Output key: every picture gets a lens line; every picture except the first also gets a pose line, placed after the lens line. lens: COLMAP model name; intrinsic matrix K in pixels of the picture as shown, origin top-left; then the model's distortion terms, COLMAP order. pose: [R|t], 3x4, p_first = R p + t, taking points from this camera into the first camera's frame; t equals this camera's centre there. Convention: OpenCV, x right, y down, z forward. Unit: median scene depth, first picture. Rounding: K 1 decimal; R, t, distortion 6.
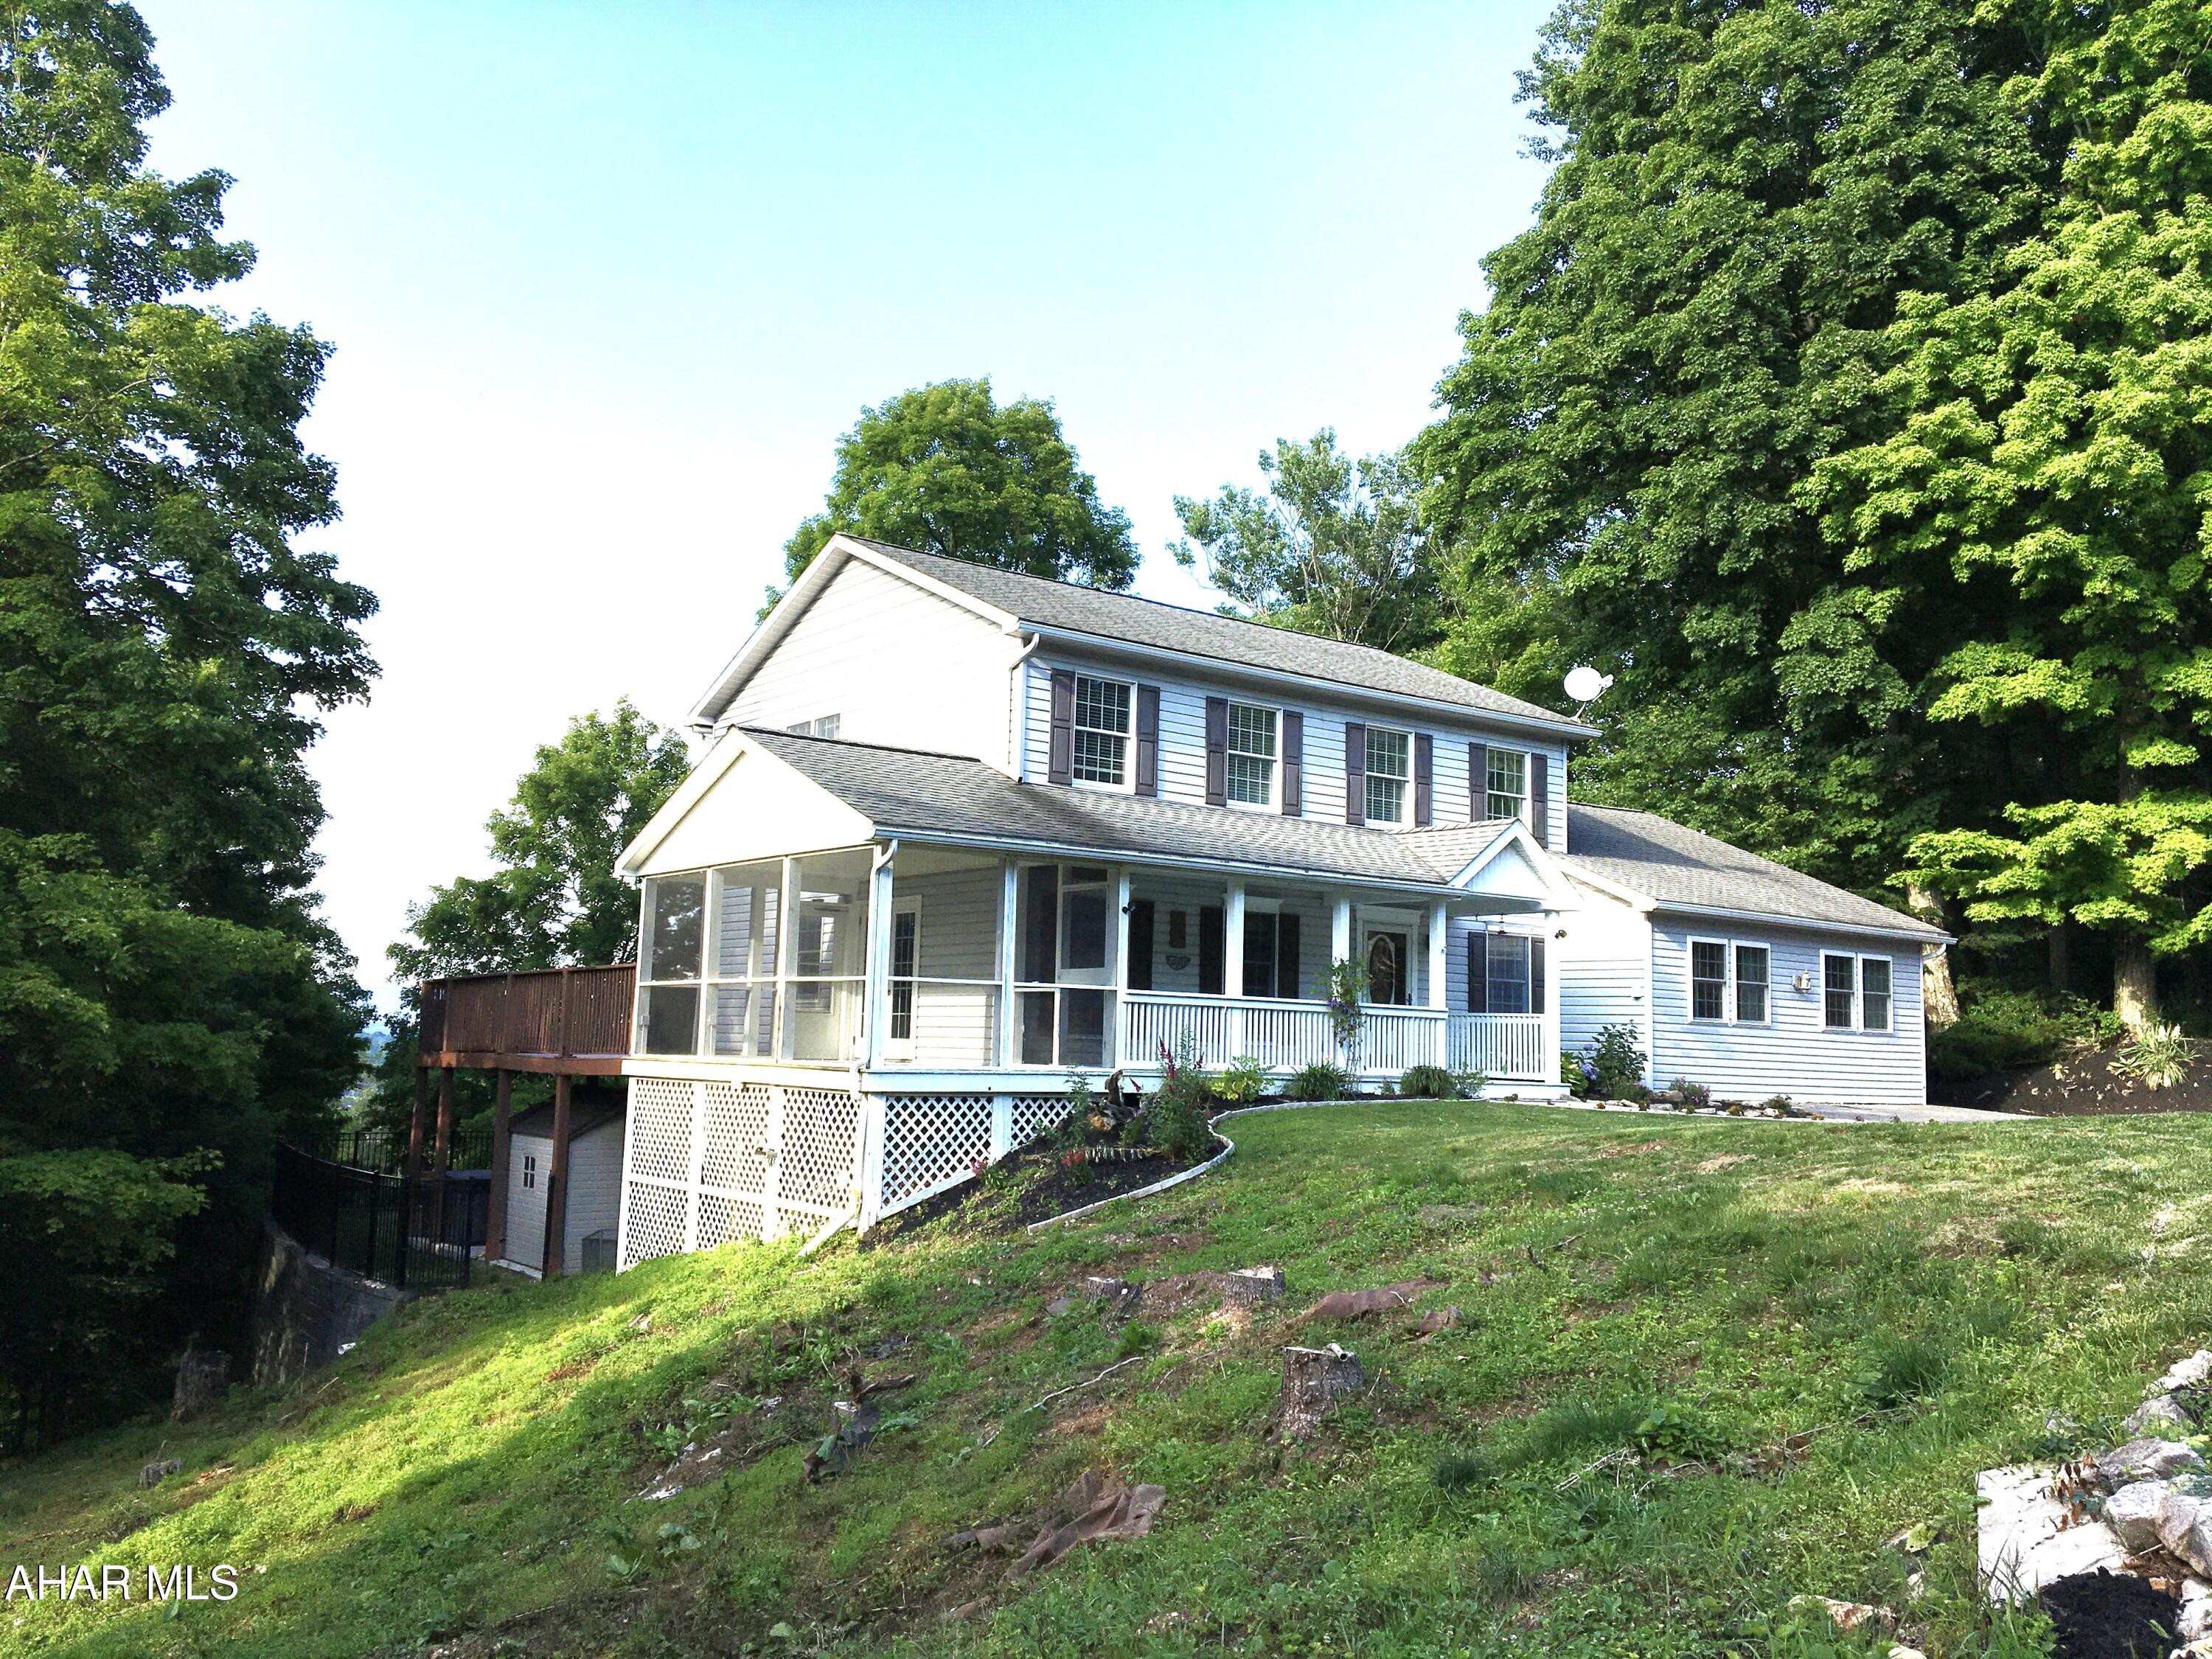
lens RADIAL K [[1862.0, 0, 1106.0], [0, 1862.0, 829.5], [0, 0, 1]] dist [0.179135, -0.001223]
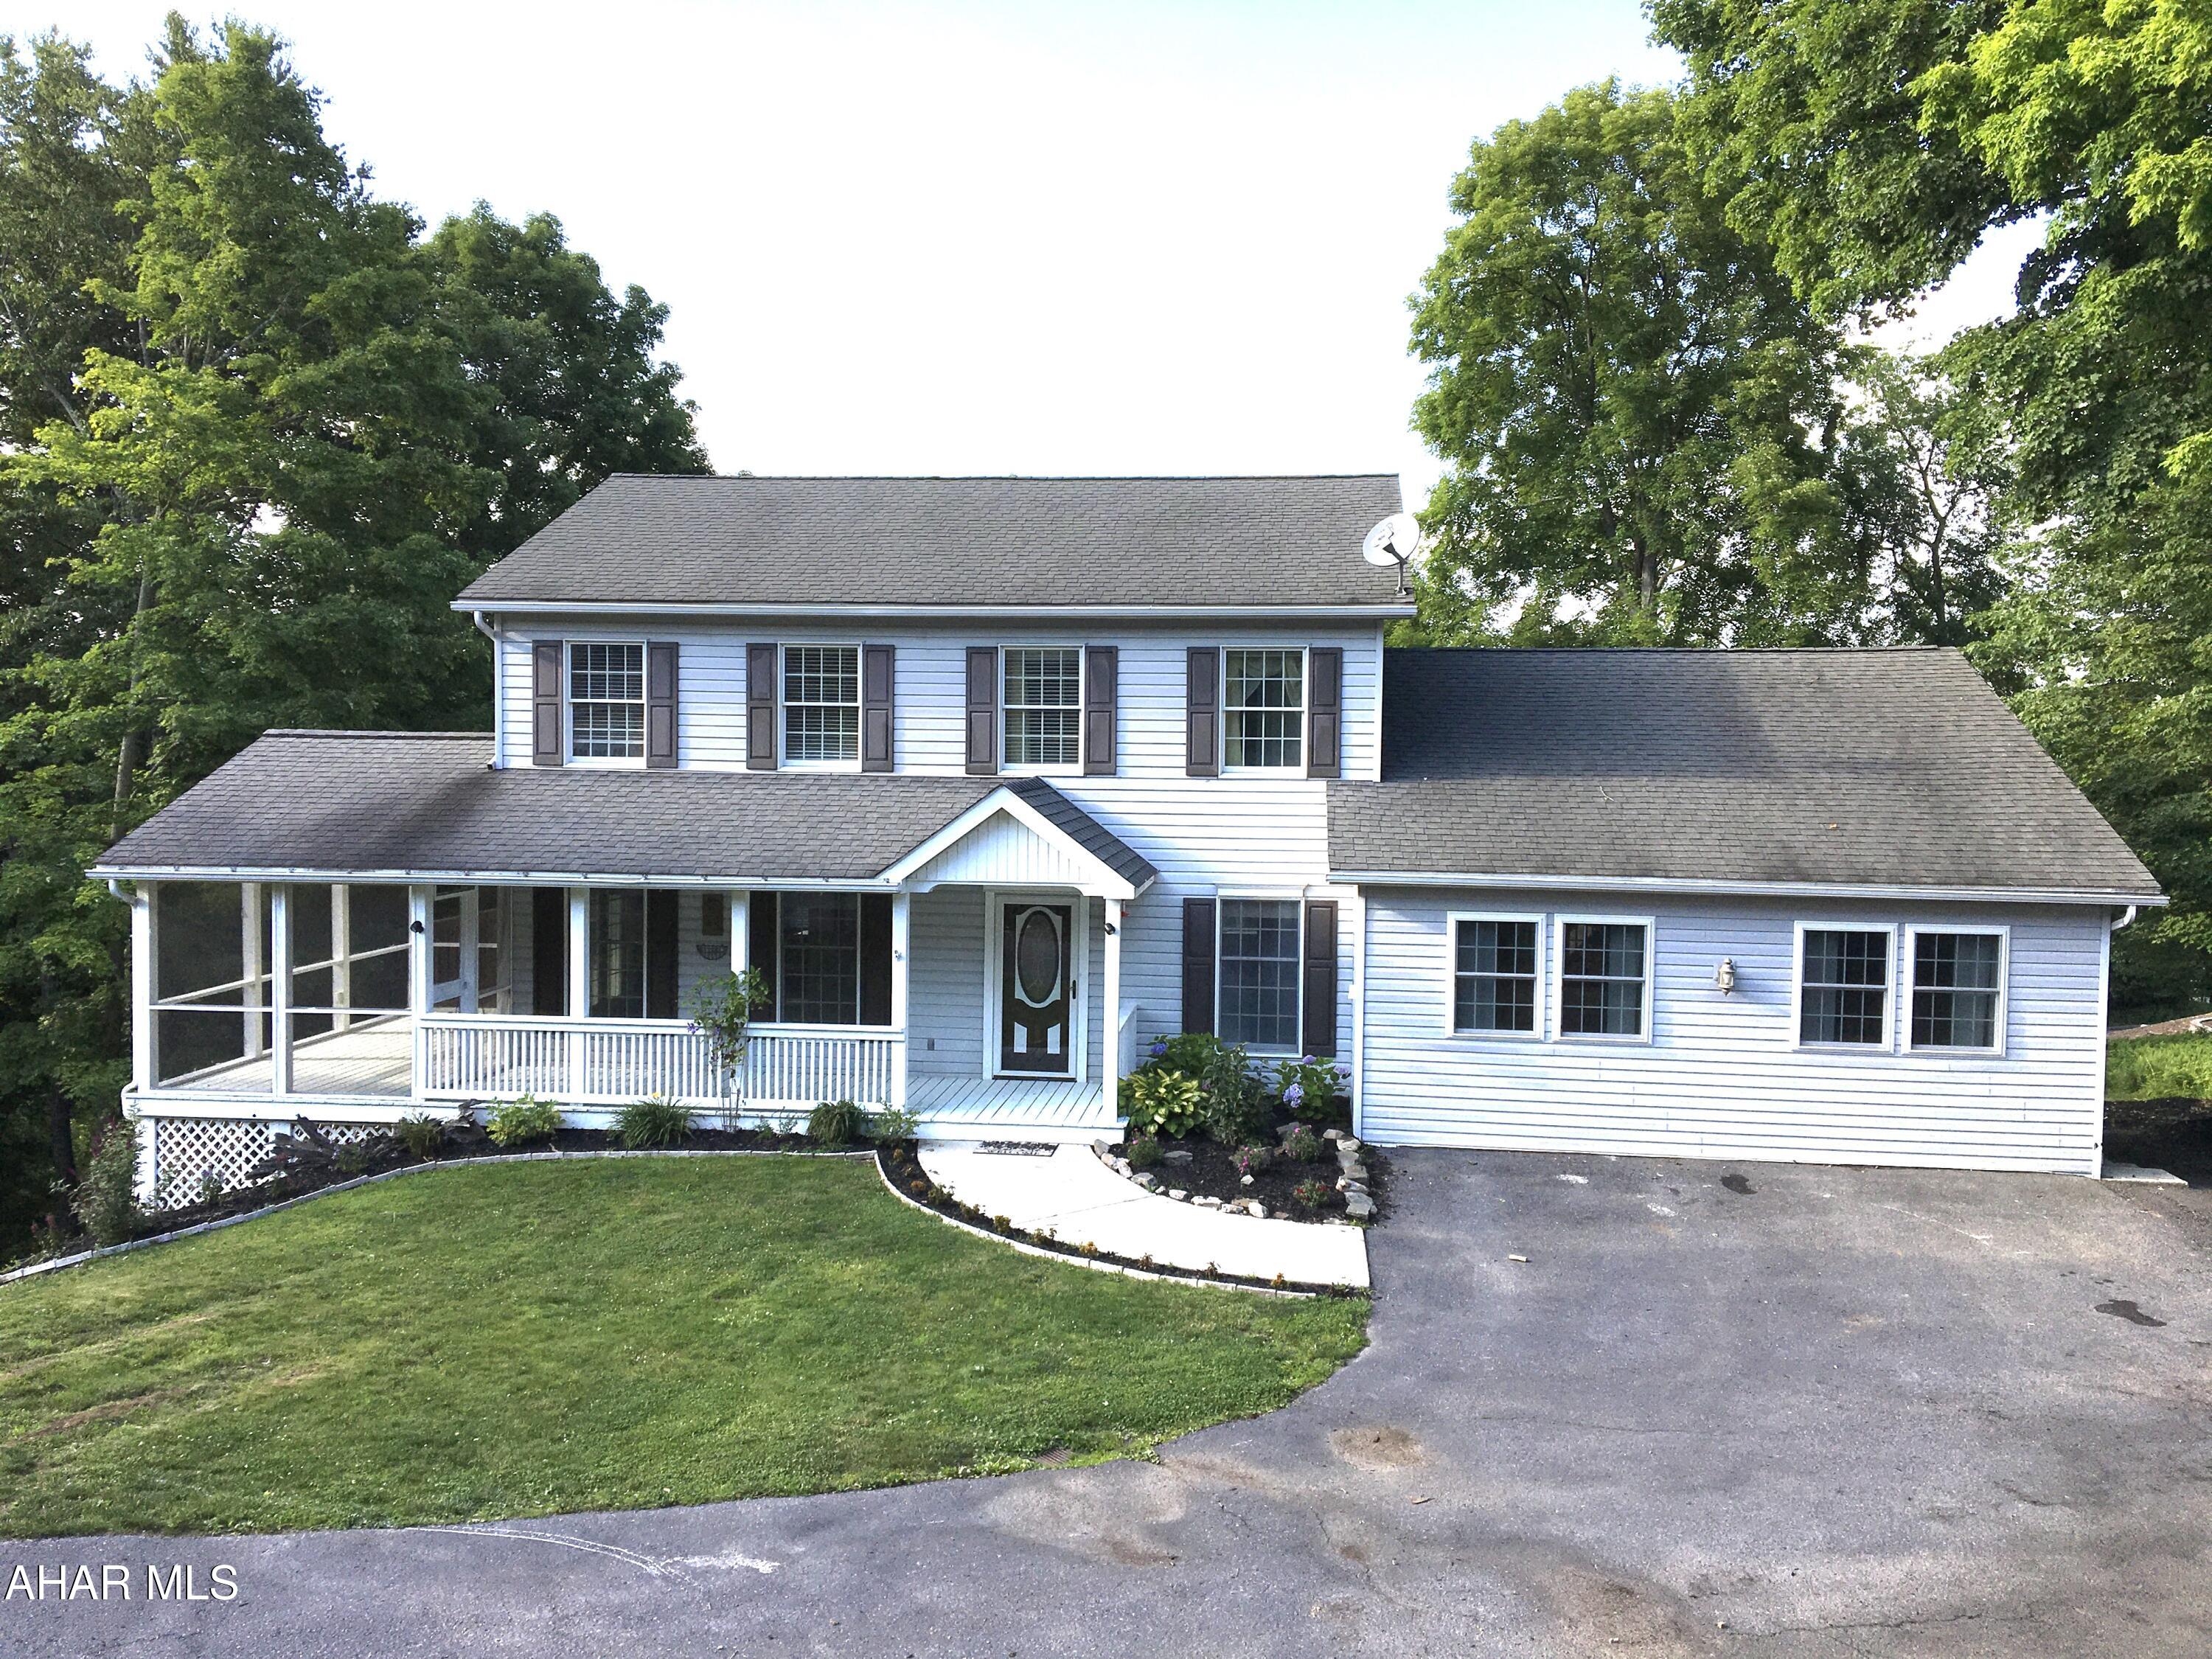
lens RADIAL K [[1862.0, 0, 1106.0], [0, 1862.0, 829.5], [0, 0, 1]] dist [0.179135, -0.001223]
pose [[0.706820, 0.015437, -0.707225, 0.804017], [0.091279, 0.989413, 0.112823, -0.070711], [0.701479, -0.144301, 0.697928, 0.508745]]
